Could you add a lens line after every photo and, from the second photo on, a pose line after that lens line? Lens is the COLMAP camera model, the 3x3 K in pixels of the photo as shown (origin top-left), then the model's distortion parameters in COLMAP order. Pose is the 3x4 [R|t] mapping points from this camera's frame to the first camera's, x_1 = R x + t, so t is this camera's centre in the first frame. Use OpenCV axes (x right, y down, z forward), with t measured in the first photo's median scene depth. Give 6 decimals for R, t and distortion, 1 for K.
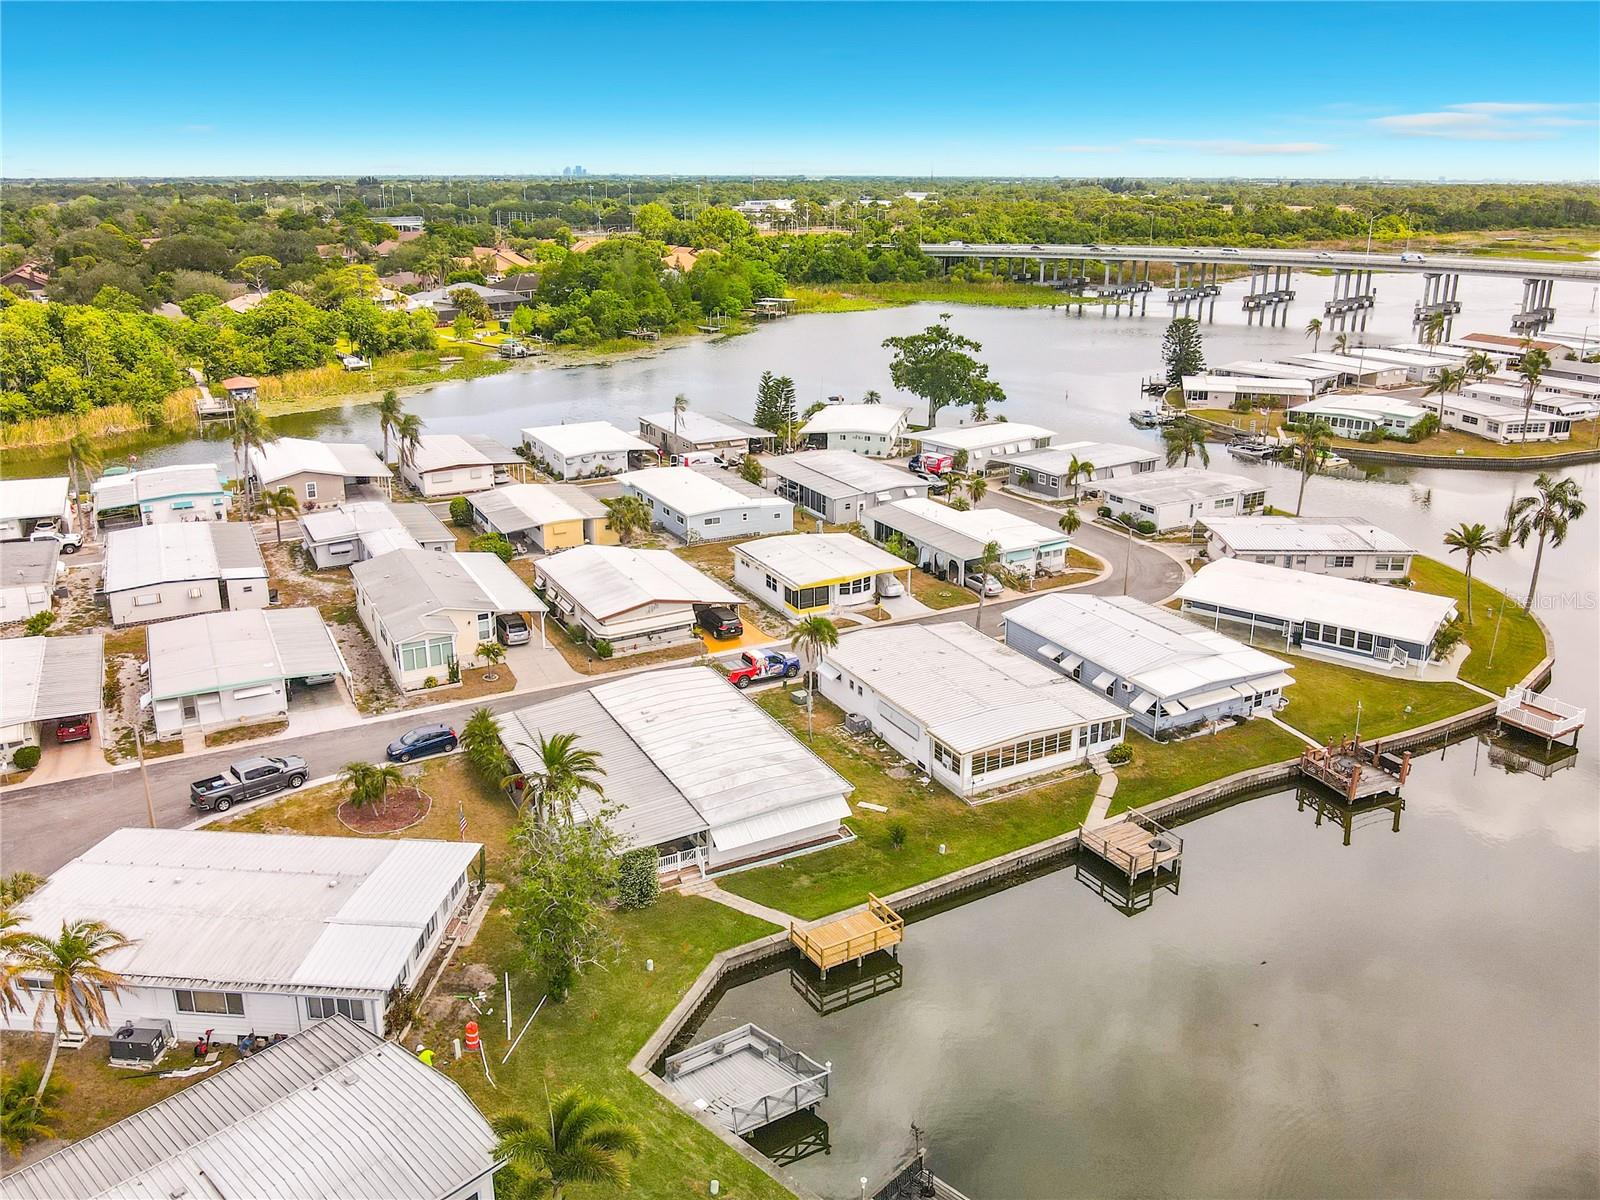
lens RADIAL K [[1164.9, 0, 800.0], [0, 1164.9, 600.0], [0, 0, 1]] dist [-0.043384, 0.048215]
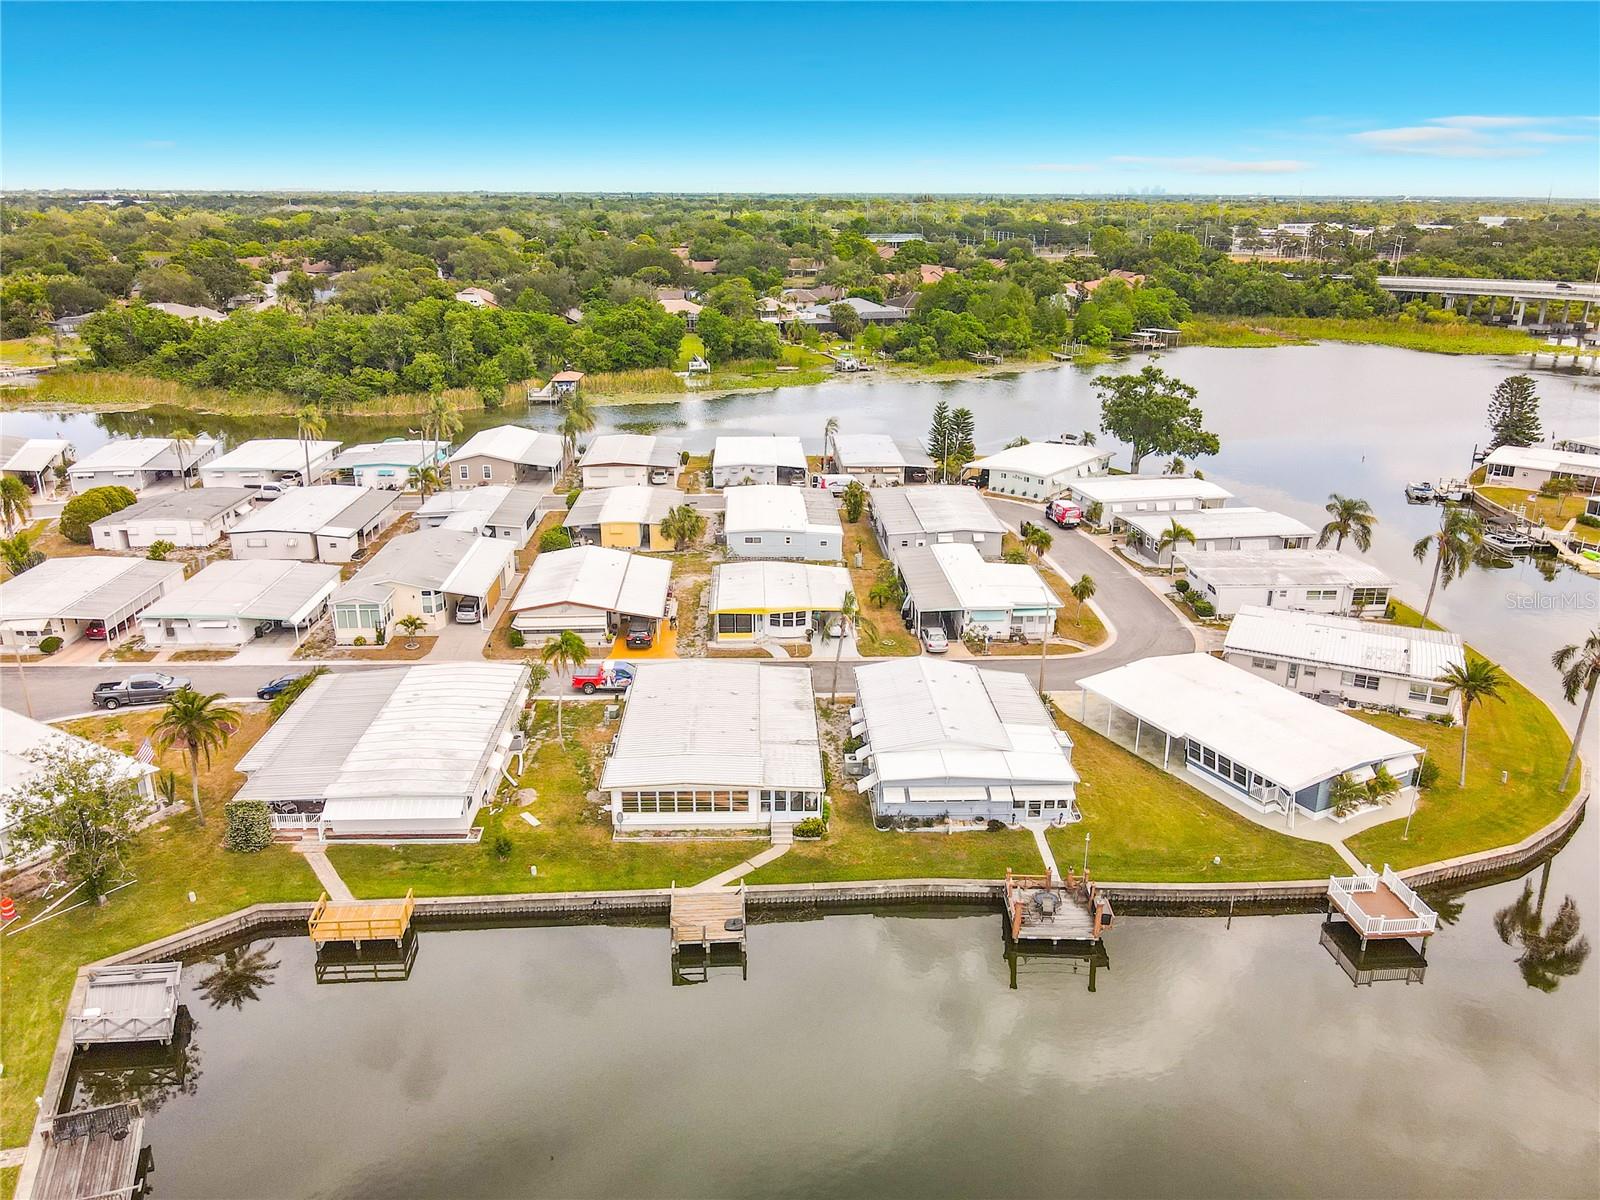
lens RADIAL K [[1120.5, 0, 805.6], [0, 1120.5, 658.0], [0, 0, 1]] dist [-0.011024, 0.003961]
pose [[0.904819, 0.166048, -0.392084, 0.418417], [-0.149713, 0.986096, 0.072117, -0.047927], [0.398608, -0.006553, 0.917098, 0.111112]]
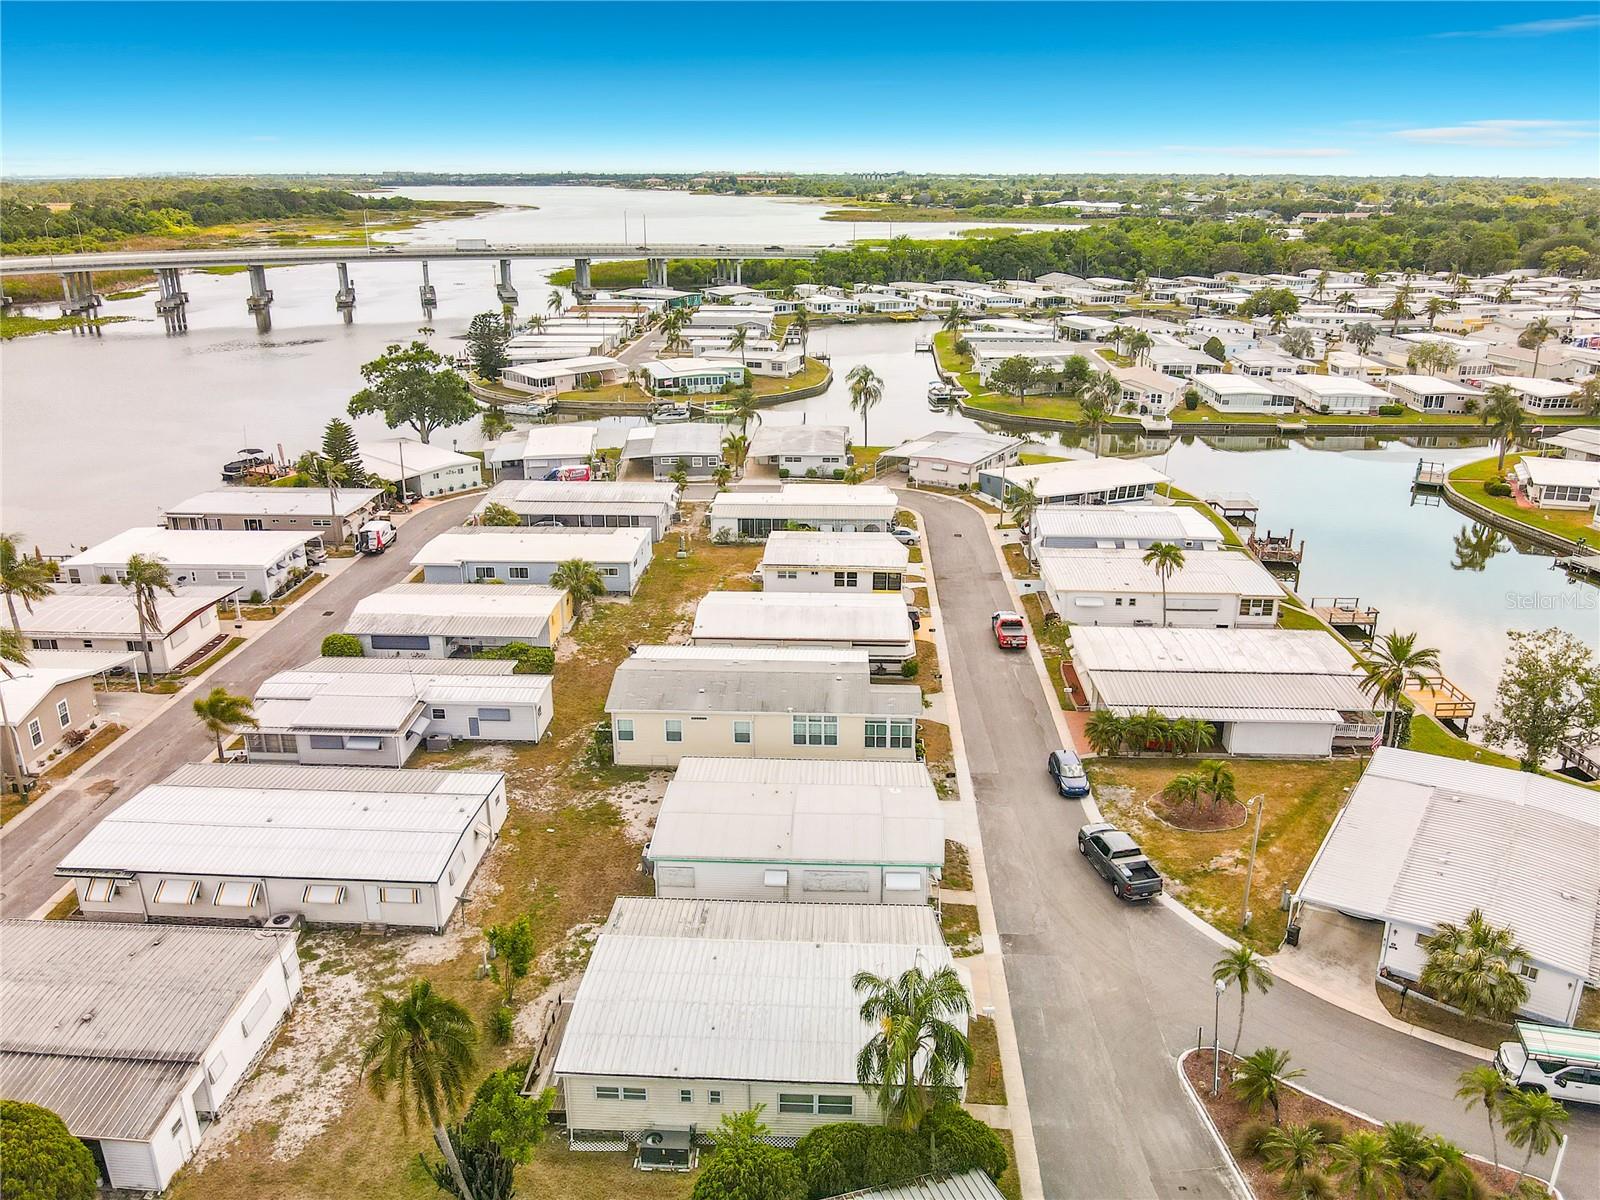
lens RADIAL K [[1193.9, 0, 800.0], [0, 1193.9, 600.0], [0, 0, 1]] dist [0.002239, 0.001604]
pose [[0.532570, -0.290441, 0.794992, -0.838675], [0.296933, 0.943694, 0.145851, -0.154154], [-0.792590, 0.158384, 0.588825, 0.417370]]
